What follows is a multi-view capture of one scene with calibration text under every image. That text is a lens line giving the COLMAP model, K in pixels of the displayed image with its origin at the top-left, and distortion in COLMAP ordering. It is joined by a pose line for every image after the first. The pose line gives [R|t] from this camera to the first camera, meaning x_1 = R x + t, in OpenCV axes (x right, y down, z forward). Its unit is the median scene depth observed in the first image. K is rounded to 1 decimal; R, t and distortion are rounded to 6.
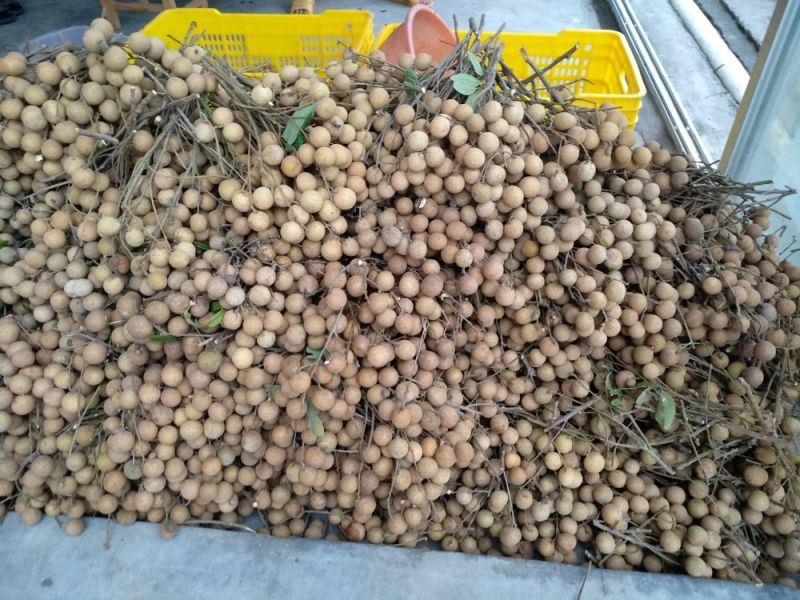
lens RADIAL K [[651.4, 0, 400.9], [0, 651.4, 293.3], [0, 0, 1]] dist [0.005284, 0.003543]
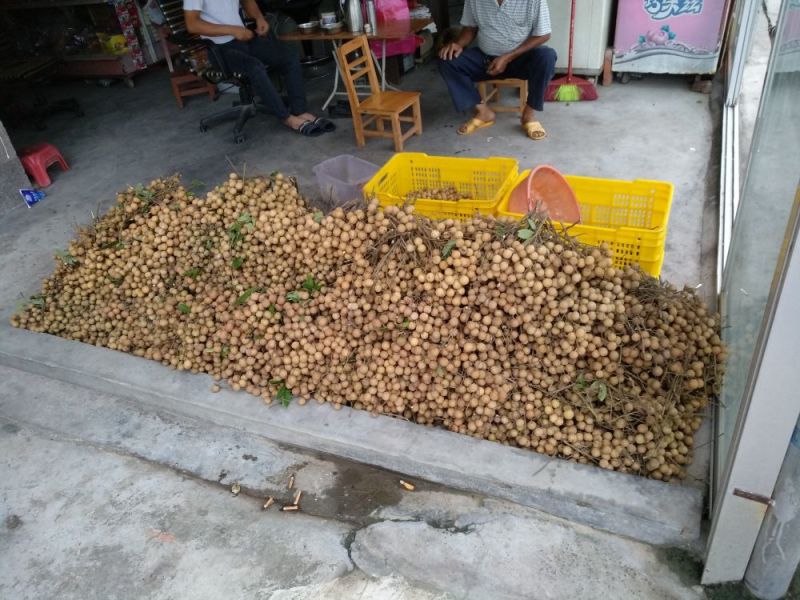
lens RADIAL K [[651.4, 0, 400.4], [0, 651.4, 299.6], [0, 0, 1]] dist [0.005284, 0.003543]
pose [[0.954930, 0.100487, -0.279306, 0.349039], [-0.120716, 0.991098, -0.056149, 0.080895], [0.271177, 0.087335, 0.958559, -1.276546]]
